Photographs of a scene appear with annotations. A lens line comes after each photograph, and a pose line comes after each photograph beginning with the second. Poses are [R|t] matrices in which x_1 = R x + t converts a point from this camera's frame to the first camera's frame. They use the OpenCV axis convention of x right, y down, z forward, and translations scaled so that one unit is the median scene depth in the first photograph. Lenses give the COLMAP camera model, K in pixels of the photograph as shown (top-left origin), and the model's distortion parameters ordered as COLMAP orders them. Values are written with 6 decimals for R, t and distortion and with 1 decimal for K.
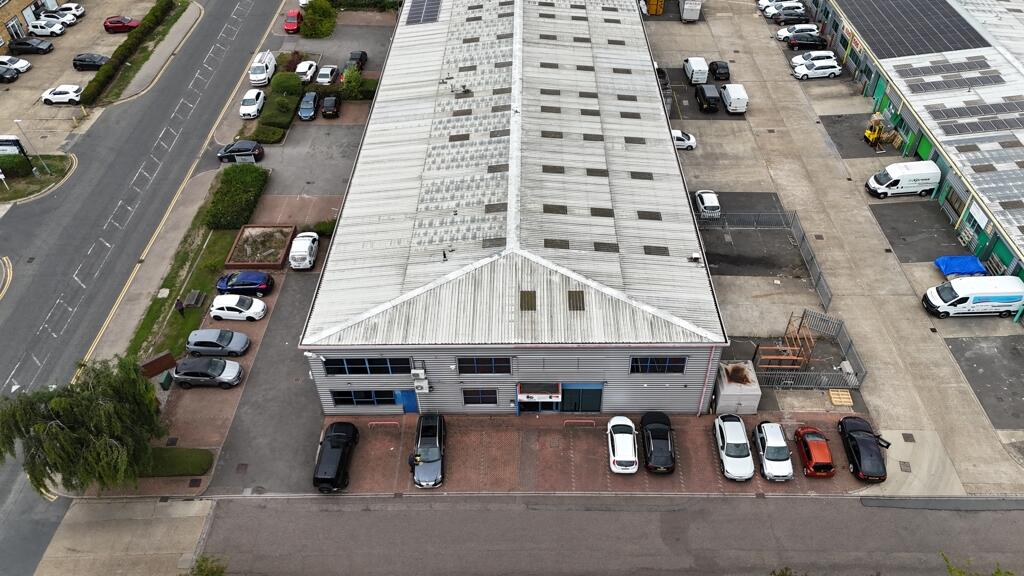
lens RADIAL K [[752.0, 0, 510.6], [0, 752.0, 292.8], [0, 0, 1]] dist [0.079870, -0.079269]
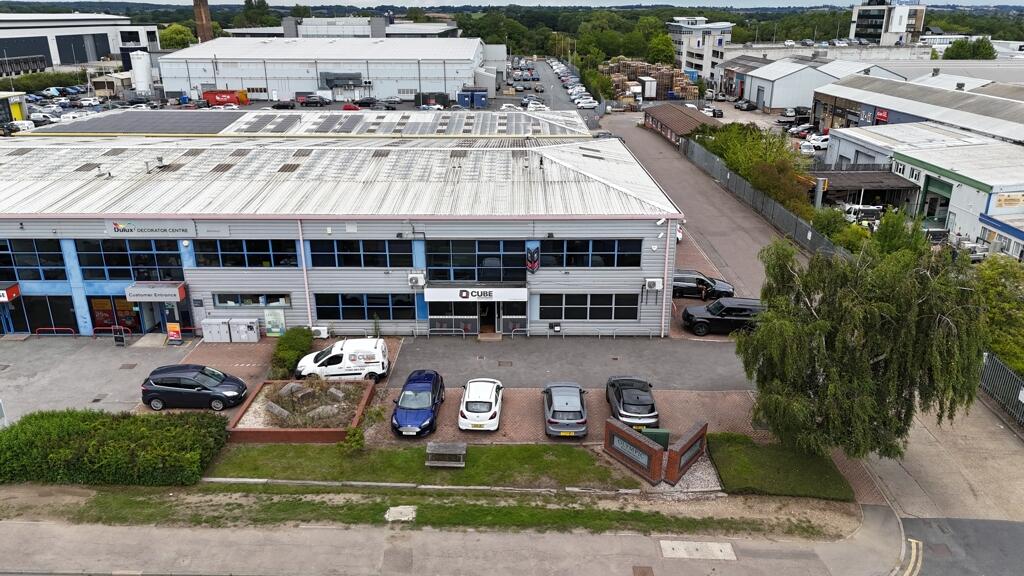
lens RADIAL K [[752.0, 0, 510.6], [0, 752.0, 292.8], [0, 0, 1]] dist [0.079870, -0.079269]
pose [[-0.010513, -0.320402, 0.947223, -0.972512], [0.677663, 0.694285, 0.242366, -0.179656], [-0.735298, 0.644446, 0.209826, 0.894782]]
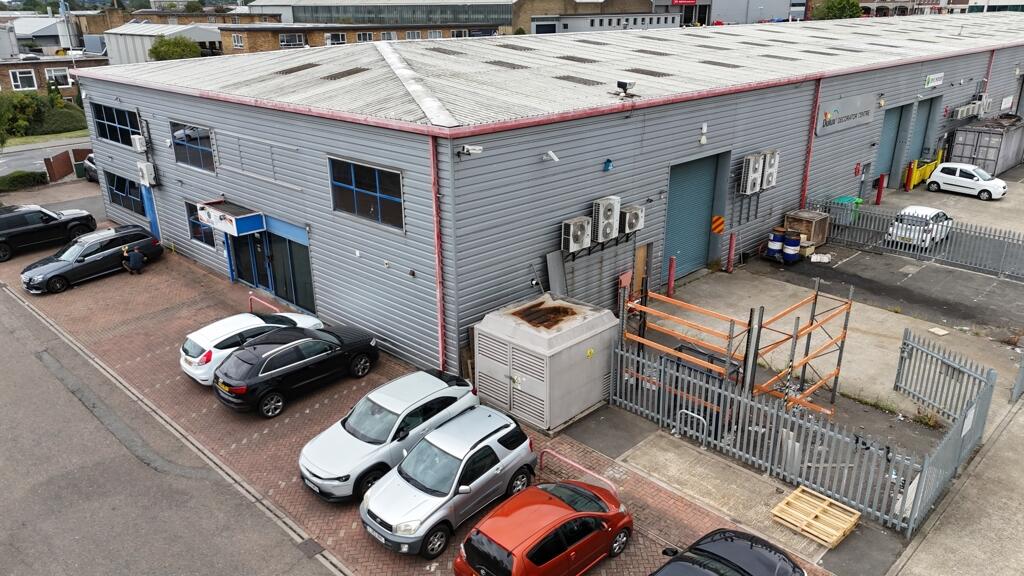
lens RADIAL K [[752.0, 0, 510.6], [0, 752.0, 292.8], [0, 0, 1]] dist [0.079870, -0.079269]
pose [[0.724075, 0.262819, -0.637685, 0.497821], [-0.474963, 0.860405, -0.184696, 0.168597], [0.500126, 0.436610, 0.747827, 0.658021]]
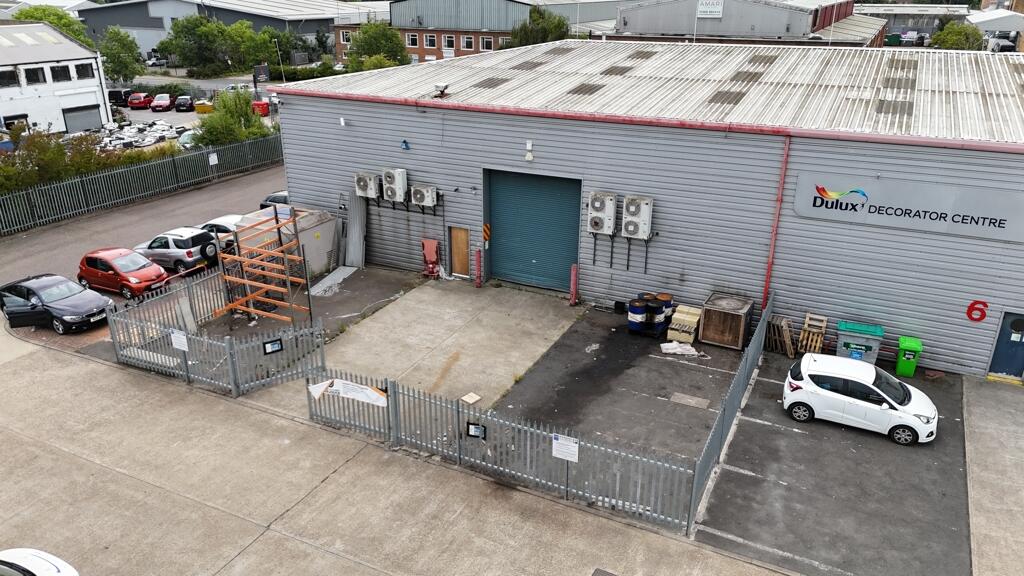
lens RADIAL K [[752.0, 0, 510.6], [0, 752.0, 292.8], [0, 0, 1]] dist [0.079870, -0.079269]
pose [[-0.426944, 0.364840, -0.827412, 0.707220], [-0.605583, 0.564161, 0.561242, -0.291706], [0.671557, 0.740685, -0.019924, 1.114024]]
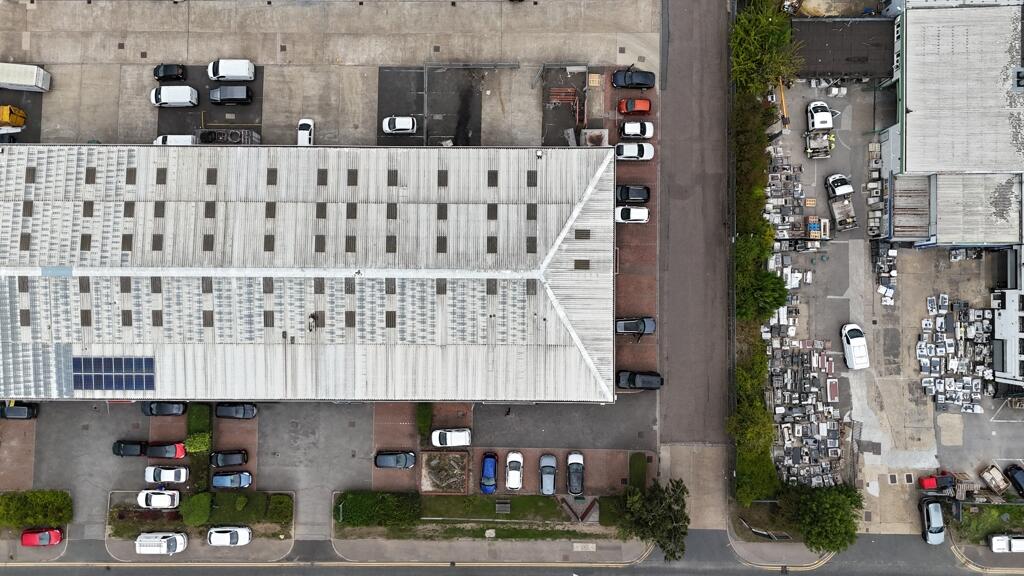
lens RADIAL K [[757.2, 0, 512.0], [0, 757.2, 288.0], [0, 0, 1]] dist [0.084544, -0.074704]
pose [[-0.010289, -0.998855, 0.046724, -0.090239], [0.692126, 0.026610, 0.721286, -1.132287], [-0.721704, 0.039760, 0.691059, 0.001393]]
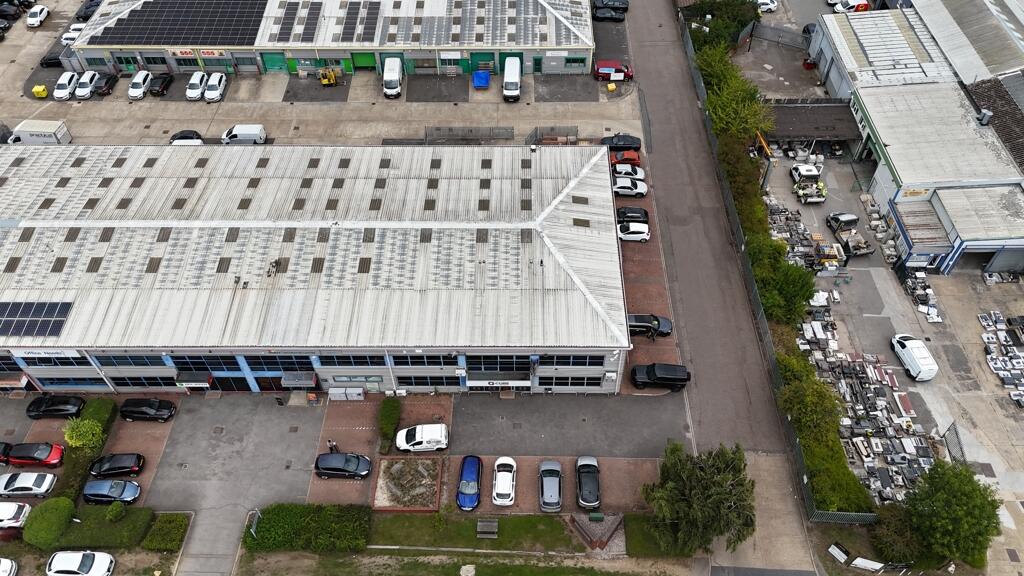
lens RADIAL K [[757.2, 0, 512.0], [0, 757.2, 288.0], [0, 0, 1]] dist [0.084544, -0.074704]
pose [[-0.005053, -0.736930, 0.675950, -0.965780], [0.683853, 0.490641, 0.540016, -0.739429], [-0.729603, 0.464979, 0.501472, 0.380517]]
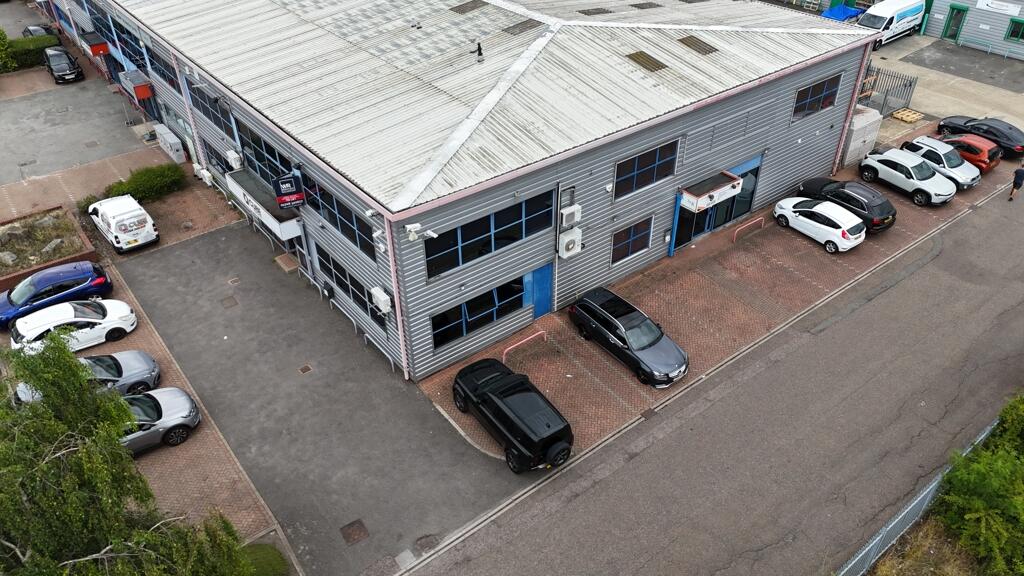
lens RADIAL K [[745.6, 0, 508.4], [0, 745.6, 296.1], [0, 0, 1]] dist [0.087367, -0.082353]
pose [[0.779809, -0.358808, 0.512986, -0.425166], [0.417870, 0.908507, 0.000237, 0.129793], [-0.466137, 0.214176, 0.858397, 0.496962]]
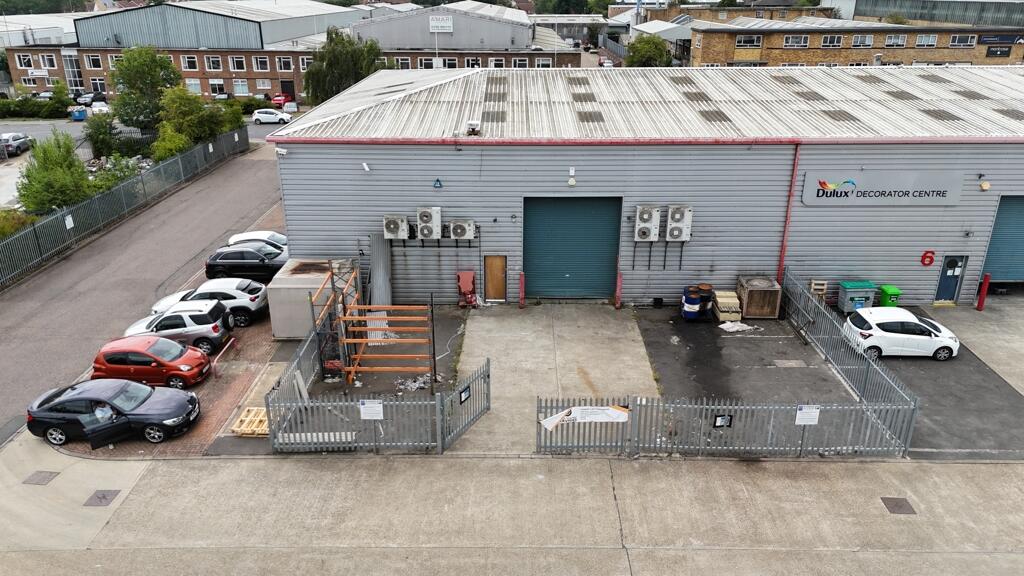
lens RADIAL K [[752.0, 0, 510.6], [0, 752.0, 292.8], [0, 0, 1]] dist [0.079870, -0.079269]
pose [[0.013907, 0.395115, -0.918526, 0.792746], [-0.676601, 0.680086, 0.282303, -0.137145], [0.736219, 0.617550, 0.276793, 0.907616]]
